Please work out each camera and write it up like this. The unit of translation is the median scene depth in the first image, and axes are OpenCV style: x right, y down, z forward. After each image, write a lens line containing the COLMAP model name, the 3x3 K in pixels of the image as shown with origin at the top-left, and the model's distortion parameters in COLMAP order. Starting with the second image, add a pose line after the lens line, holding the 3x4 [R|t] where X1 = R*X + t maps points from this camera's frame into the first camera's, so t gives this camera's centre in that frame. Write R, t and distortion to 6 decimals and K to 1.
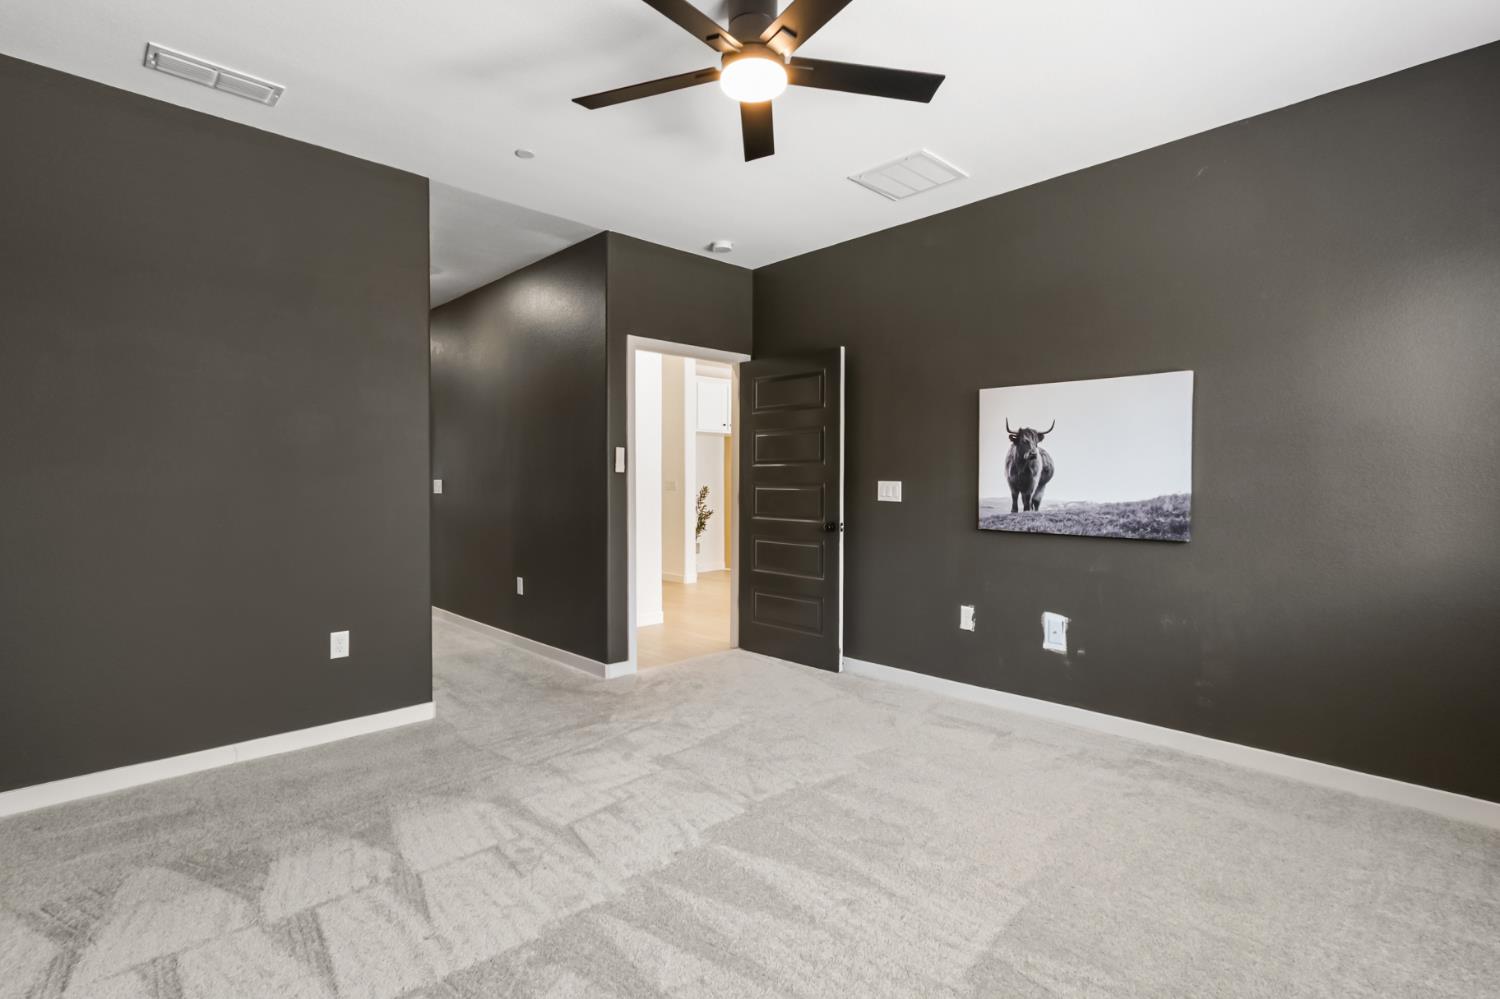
lens RADIAL K [[707.5, 0, 744.4], [0, 707.5, 502.6], [0, 0, 1]] dist [0.004640, 0.000878]
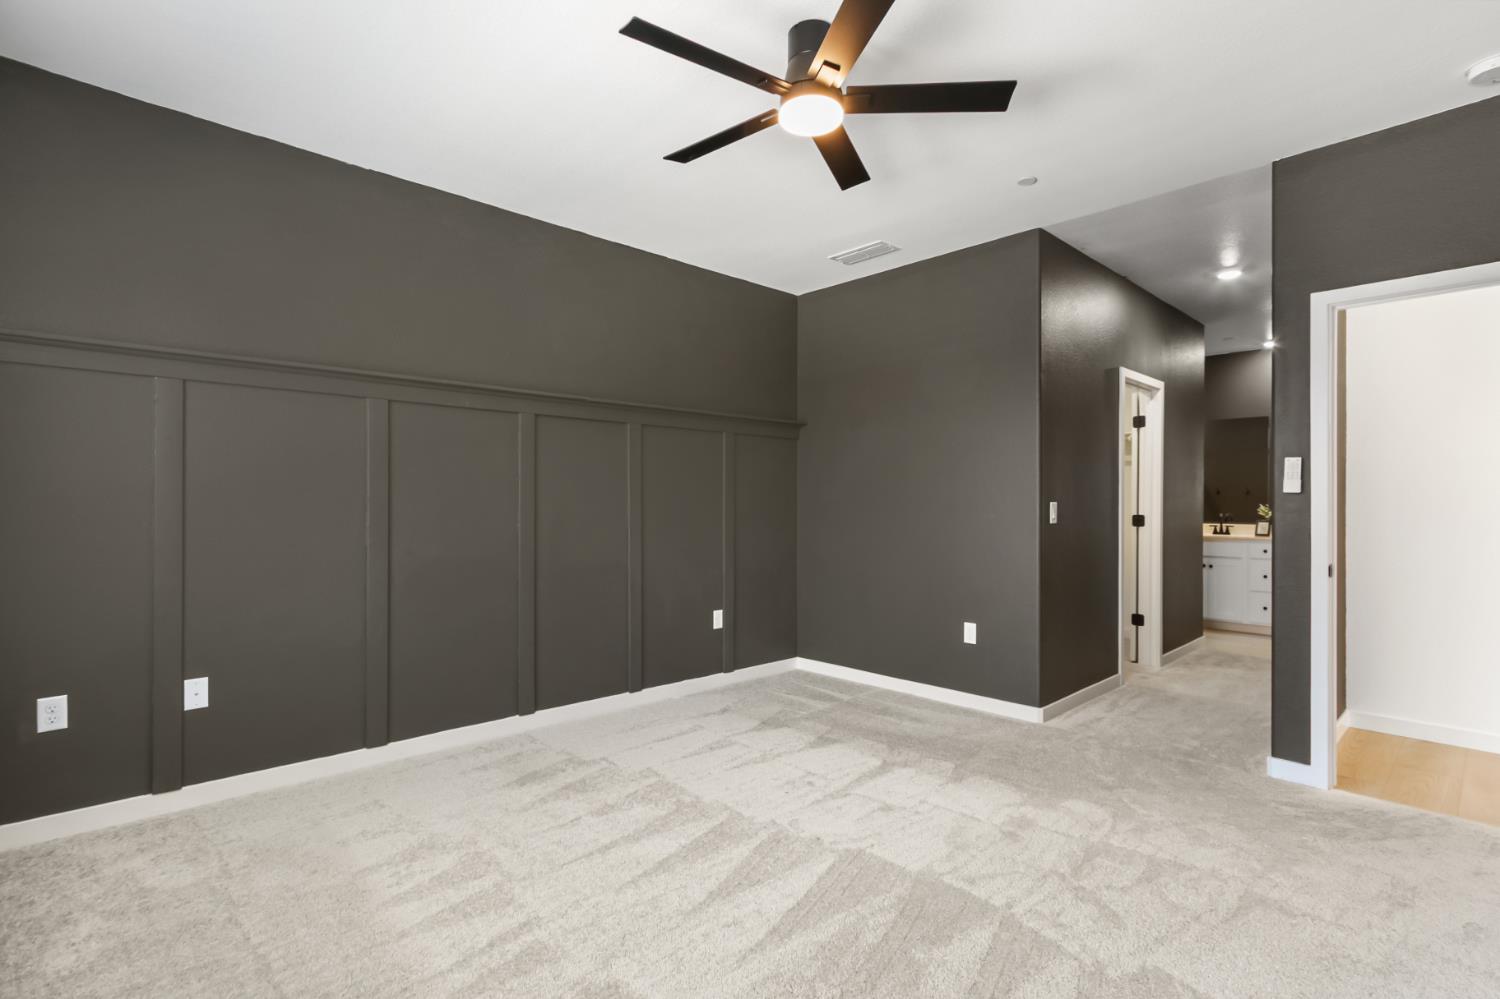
lens RADIAL K [[693.3, 0, 749.0], [0, 693.3, 504.3], [0, 0, 1]] dist [0.001382, 0.000564]
pose [[0.013650, -0.000929, -0.999906, 0.903848], [-0.035657, 0.999363, -0.001415, -0.017245], [0.999271, 0.035673, 0.013608, 0.792877]]
